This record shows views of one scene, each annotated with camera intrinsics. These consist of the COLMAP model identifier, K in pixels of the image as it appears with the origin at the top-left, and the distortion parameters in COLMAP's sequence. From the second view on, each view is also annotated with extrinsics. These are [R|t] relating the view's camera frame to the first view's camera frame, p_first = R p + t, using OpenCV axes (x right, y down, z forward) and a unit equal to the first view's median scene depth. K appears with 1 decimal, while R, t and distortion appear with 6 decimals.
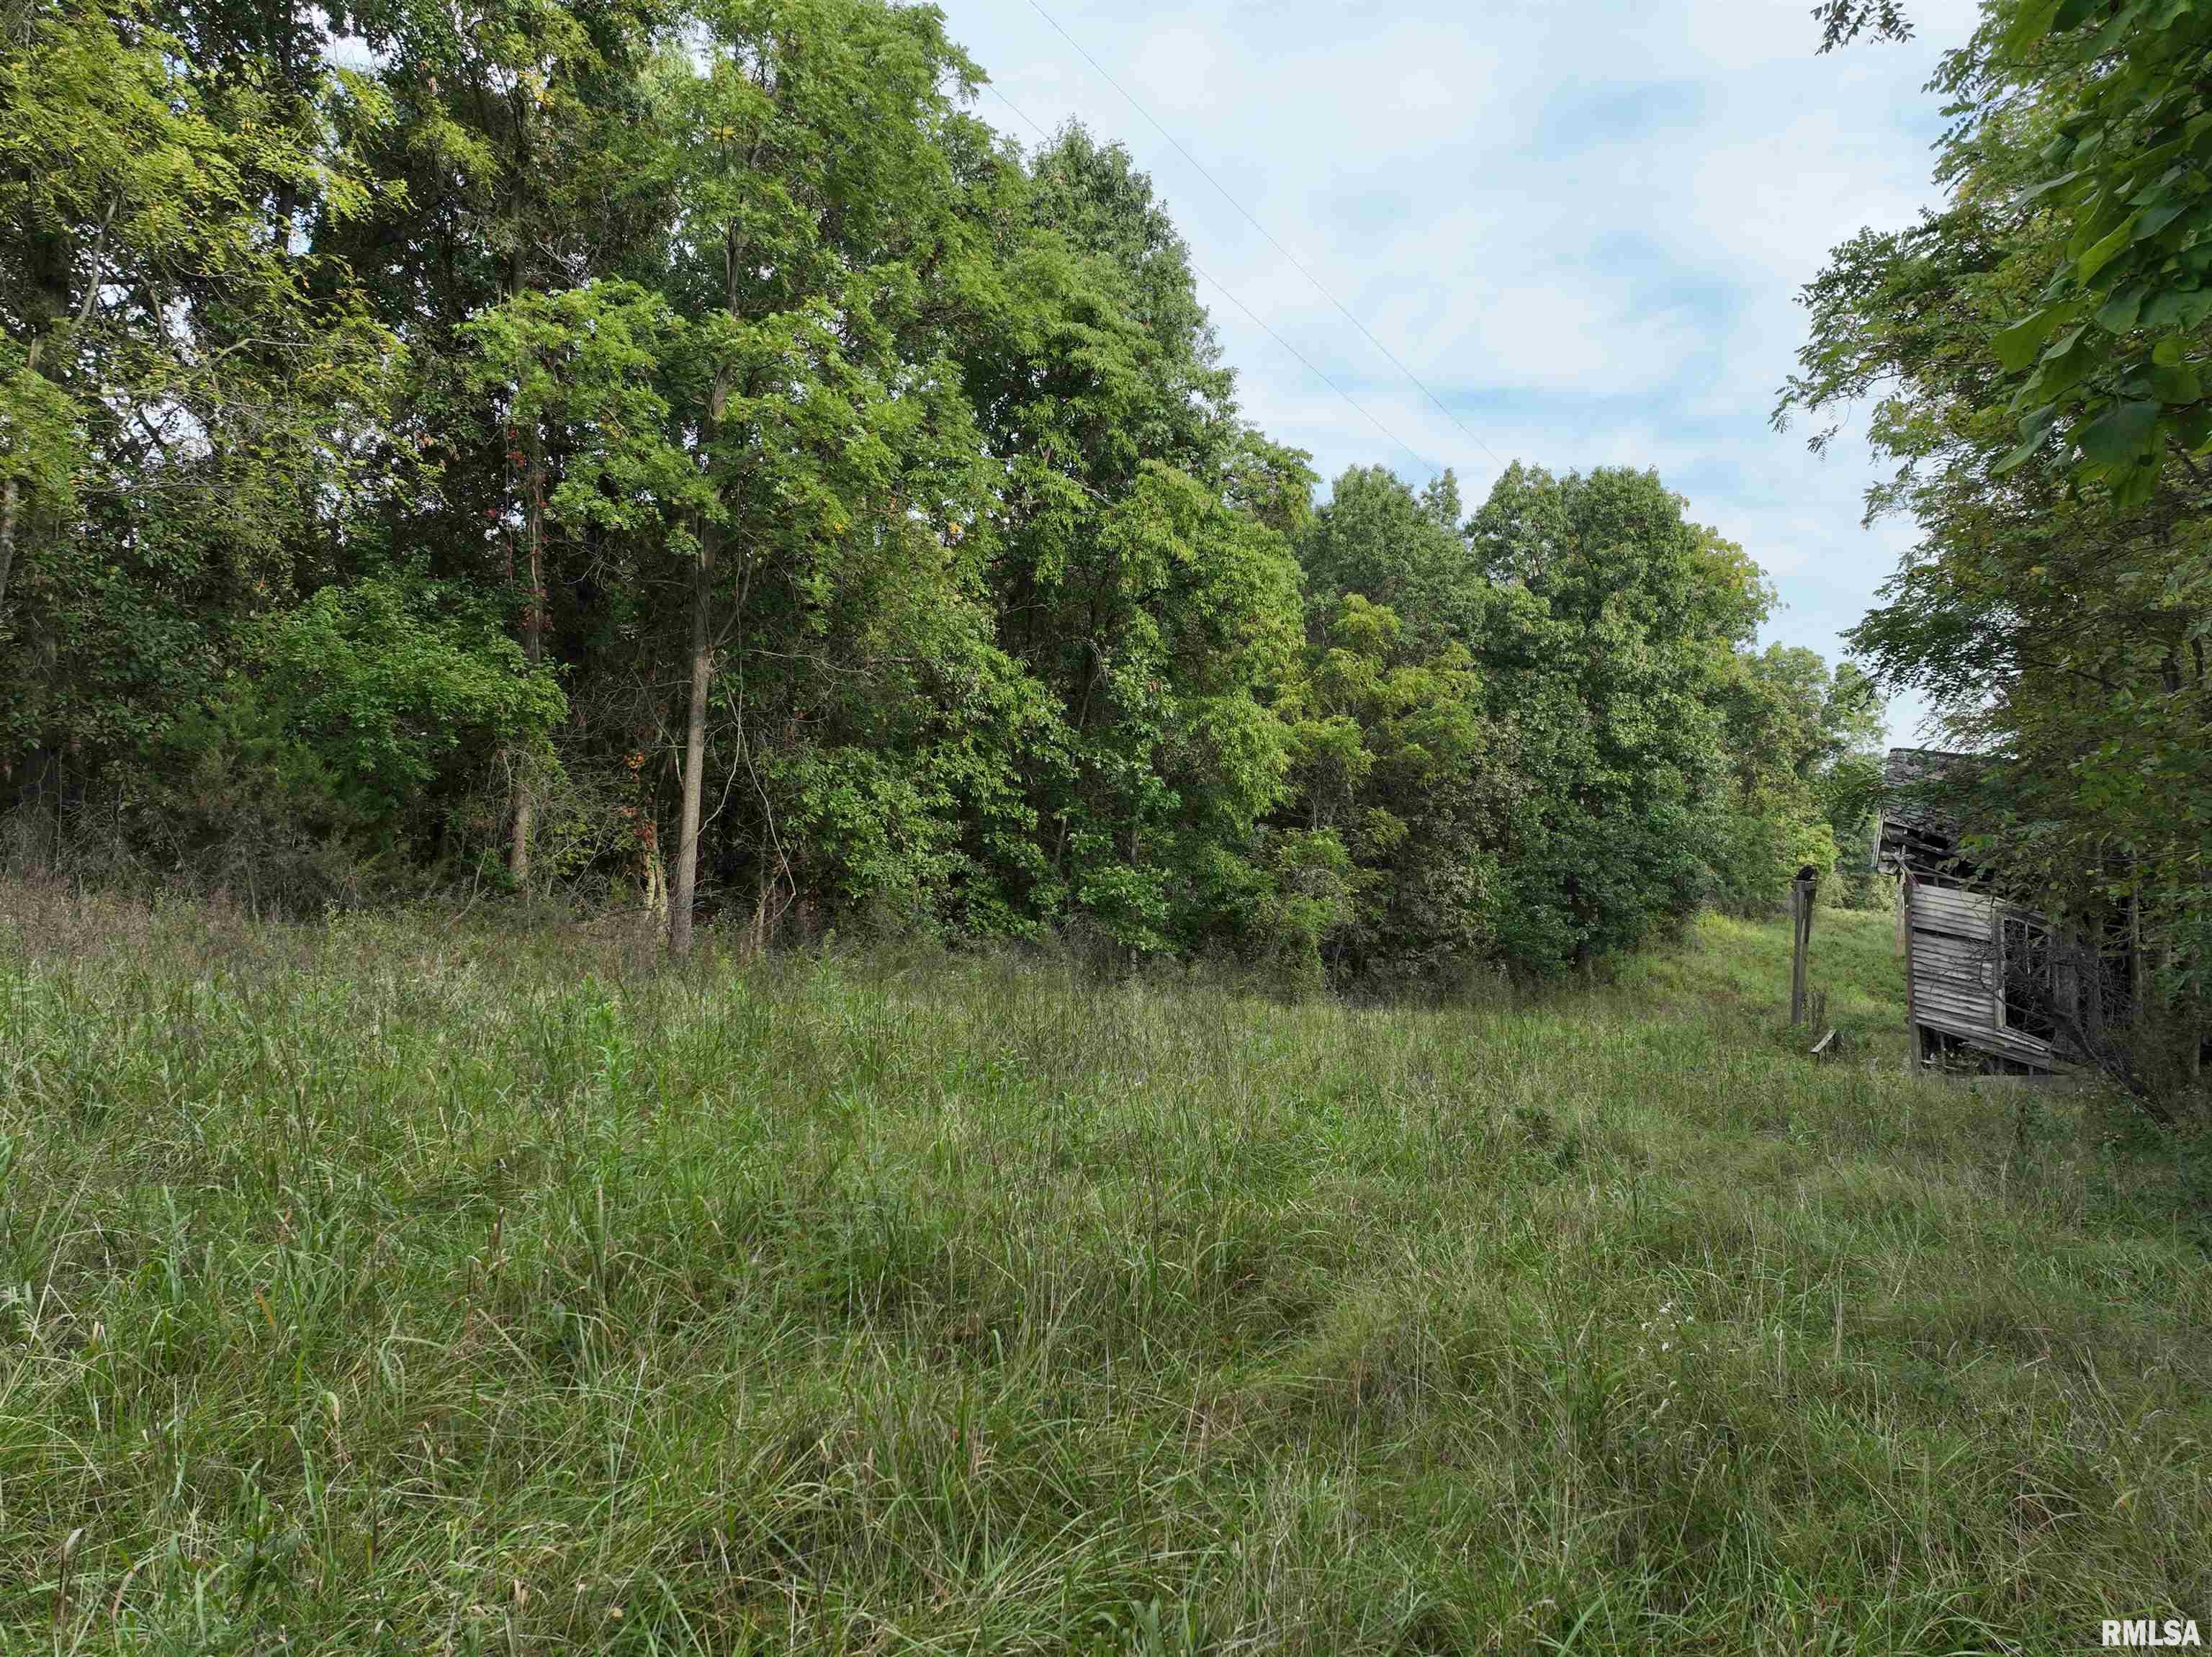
lens RADIAL K [[1543.3, 0, 1095.5], [0, 1543.3, 832.1], [0, 0, 1]] dist [-0.002945, 0.016025]
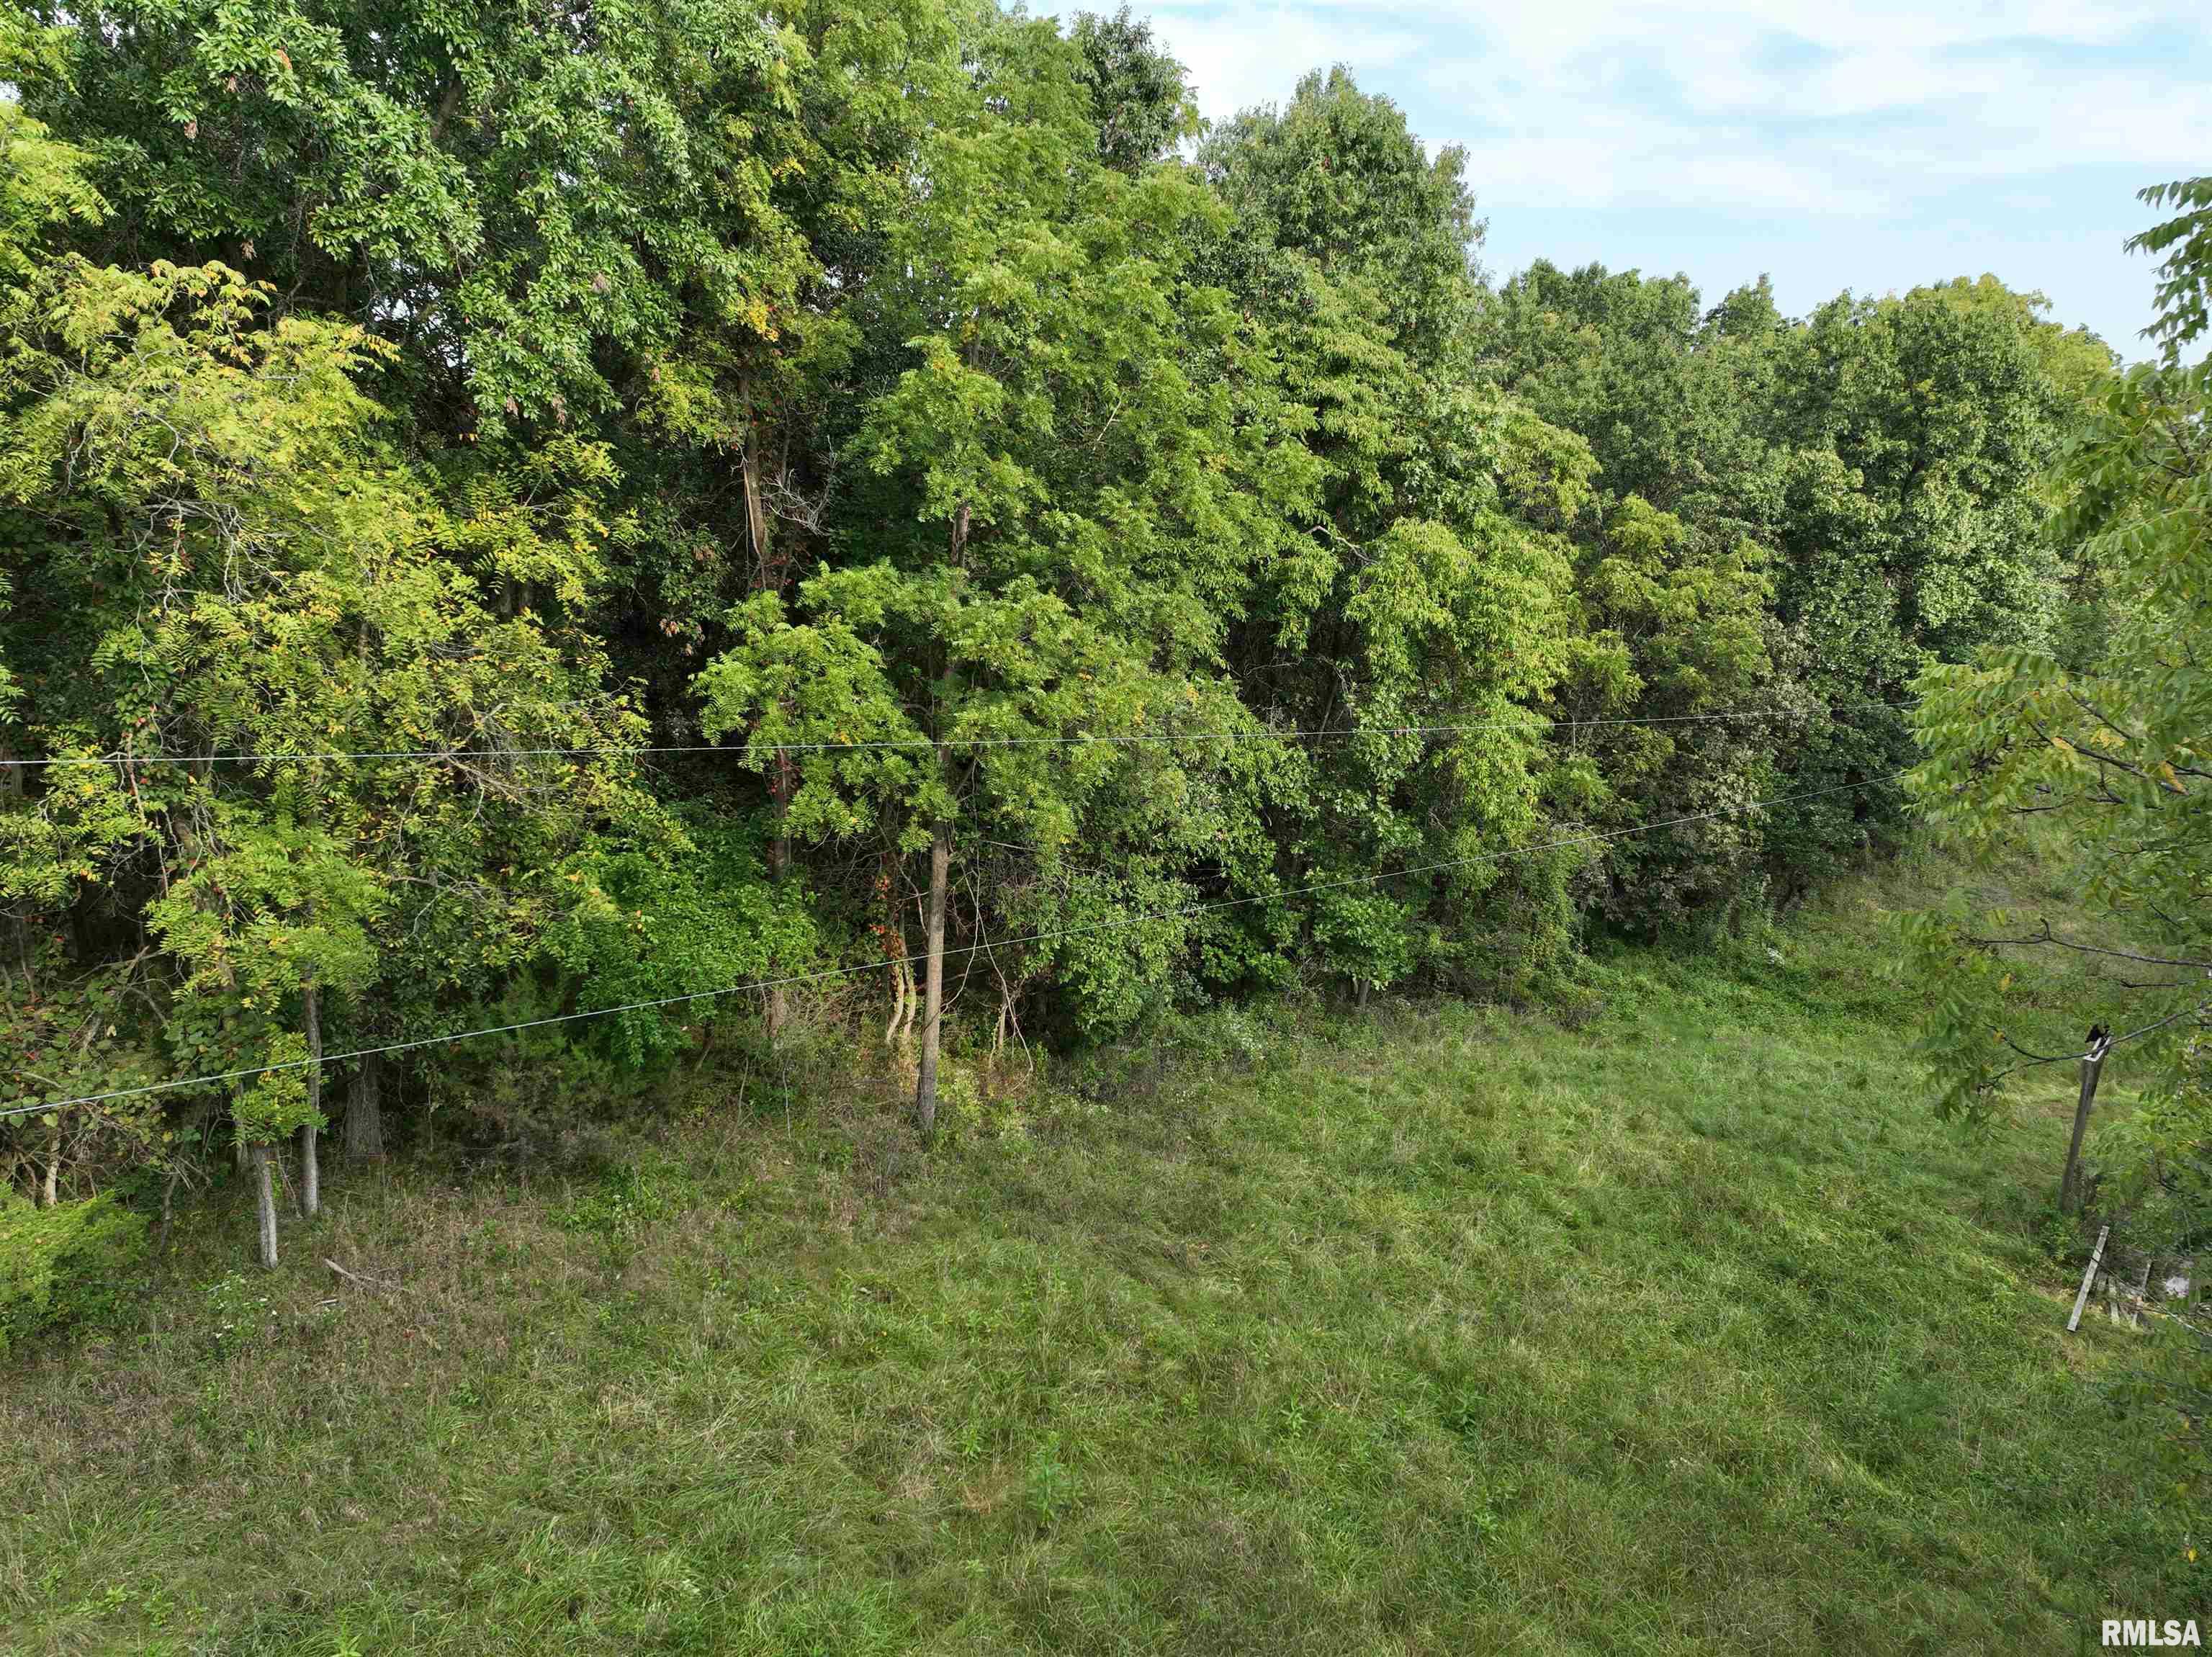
lens RADIAL K [[1543.3, 0, 1109.4], [0, 1543.3, 832.1], [0, 0, 1]] dist [-0.002945, 0.016025]
pose [[0.987475, 0.039069, -0.152859, 0.005822], [-0.003136, 0.973524, 0.228562, -0.172177], [0.157741, -0.225220, 0.961454, 0.017040]]
